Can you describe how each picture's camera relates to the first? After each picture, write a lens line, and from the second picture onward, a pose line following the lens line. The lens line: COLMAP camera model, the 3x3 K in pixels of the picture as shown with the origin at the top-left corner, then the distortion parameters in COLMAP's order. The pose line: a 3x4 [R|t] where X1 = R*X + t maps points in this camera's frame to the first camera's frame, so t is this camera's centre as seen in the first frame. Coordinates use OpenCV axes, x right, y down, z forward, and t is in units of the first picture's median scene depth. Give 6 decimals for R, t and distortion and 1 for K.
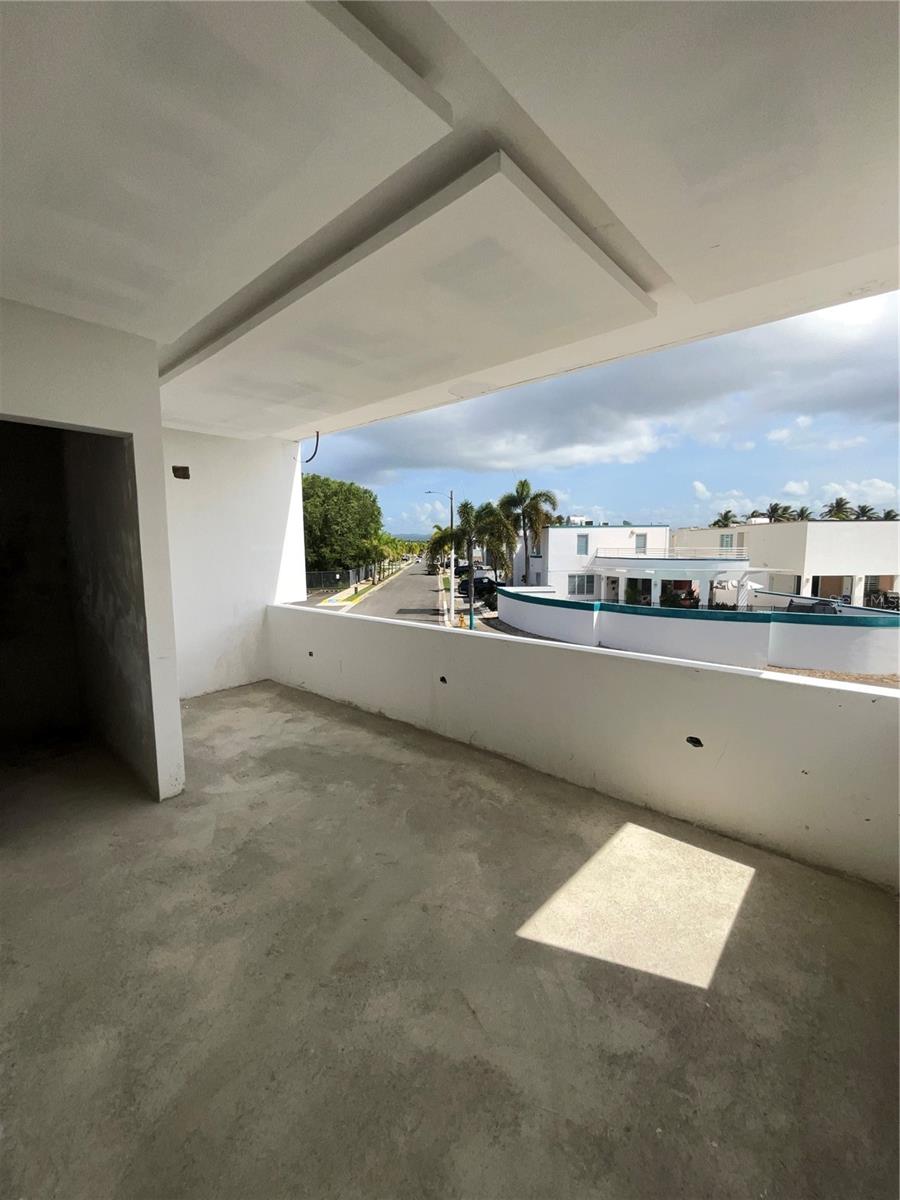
lens RADIAL K [[487.5, 0, 450.5], [0, 487.5, 598.1], [0, 0, 1]] dist [0.002740, -0.000584]
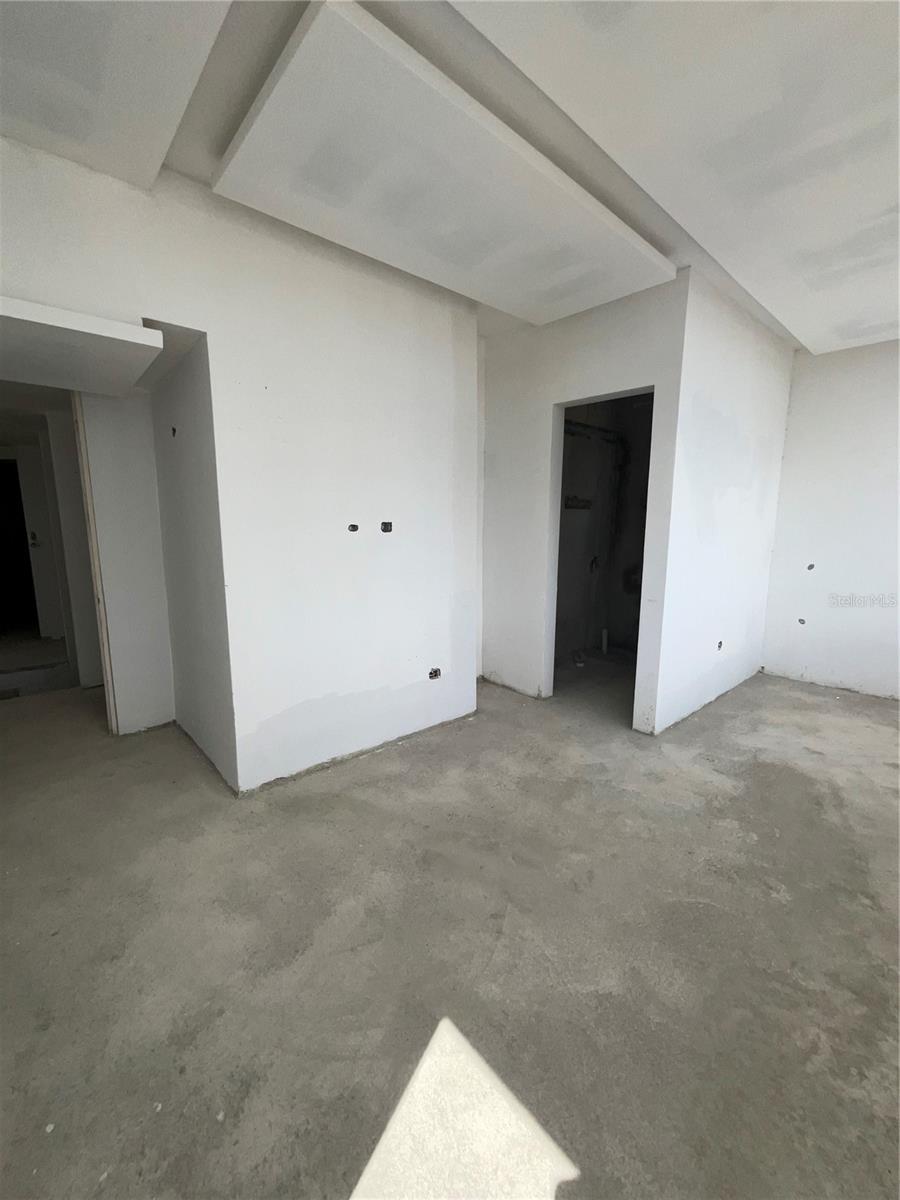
lens RADIAL K [[487.5, 0, 453.3], [0, 487.5, 603.5], [0, 0, 1]] dist [0.002740, -0.000584]
pose [[-0.108752, 0.171065, -0.979239, 0.370688], [-0.103110, 0.977827, 0.182269, -0.017095], [0.988707, 0.120791, -0.088702, 0.509295]]
